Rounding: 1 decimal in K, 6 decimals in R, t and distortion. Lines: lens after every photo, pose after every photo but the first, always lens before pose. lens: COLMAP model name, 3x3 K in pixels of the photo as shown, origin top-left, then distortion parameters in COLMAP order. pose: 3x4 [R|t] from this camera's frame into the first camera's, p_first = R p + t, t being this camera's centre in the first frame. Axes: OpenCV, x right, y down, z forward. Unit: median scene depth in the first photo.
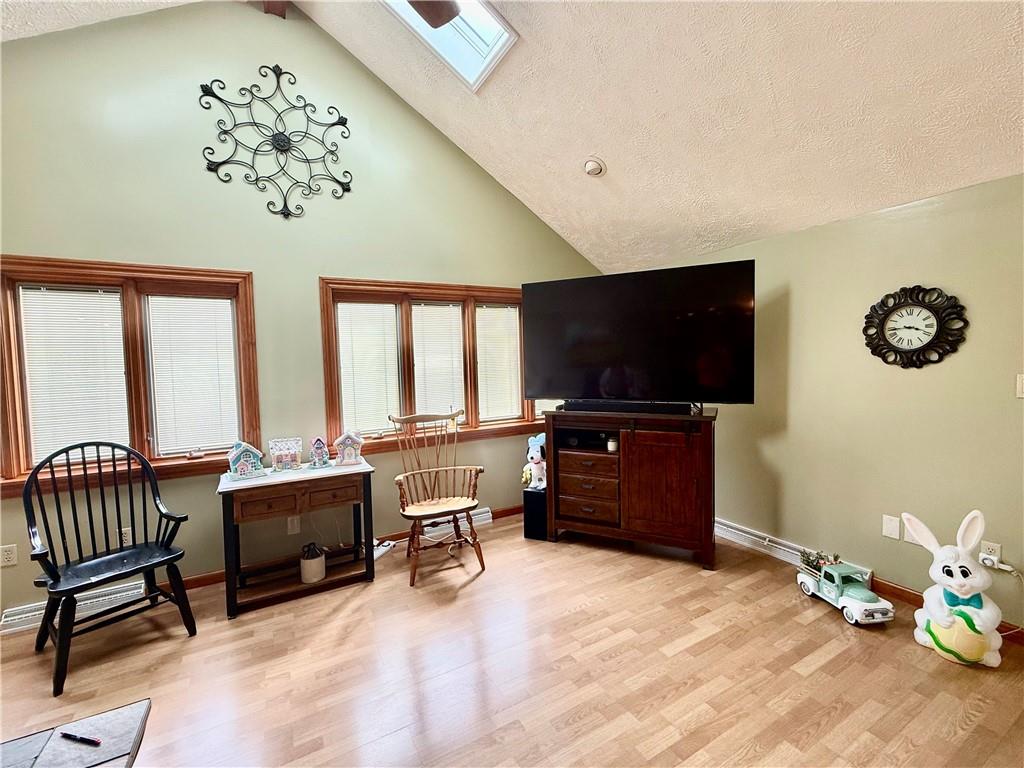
lens RADIAL K [[438.8, 0, 511.3], [0, 438.8, 383.6], [0, 0, 1]] dist [0.000513, 0.000074]
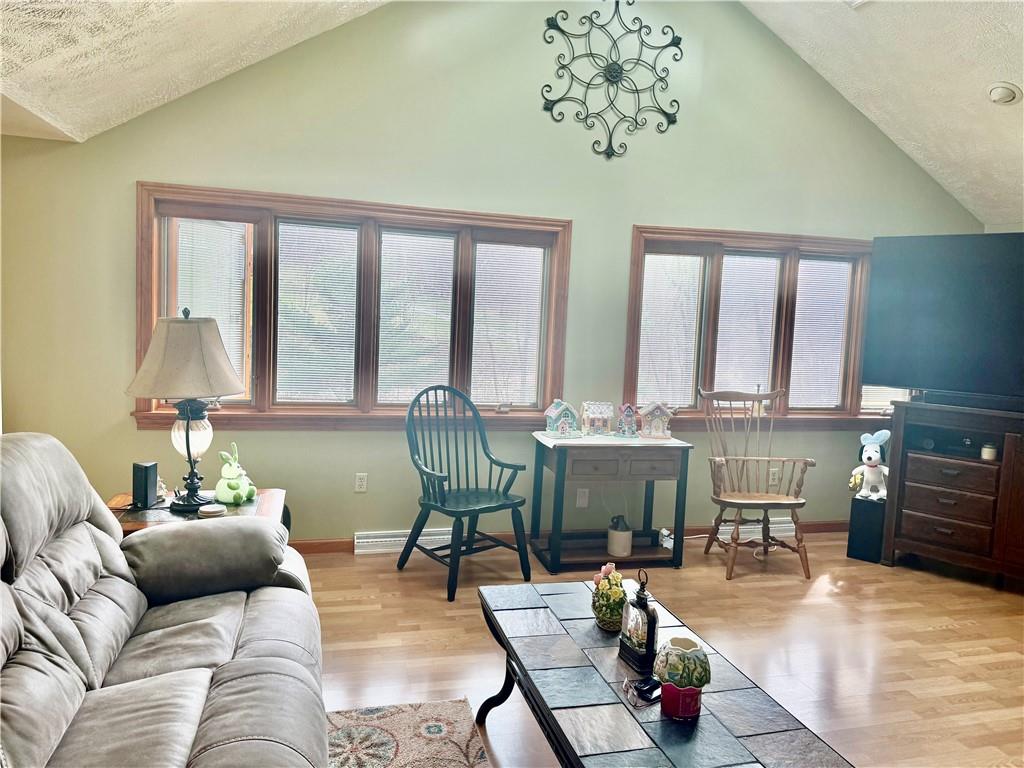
lens RADIAL K [[723.0, 0, 510.0], [0, 723.0, 379.5], [0, 0, 1]] dist [0.042582, -0.056507]
pose [[0.964055, 0.089638, -0.250125, -0.306053], [-0.081329, 0.995743, 0.043383, 0.026356], [0.252949, -0.021481, 0.967241, -0.510630]]
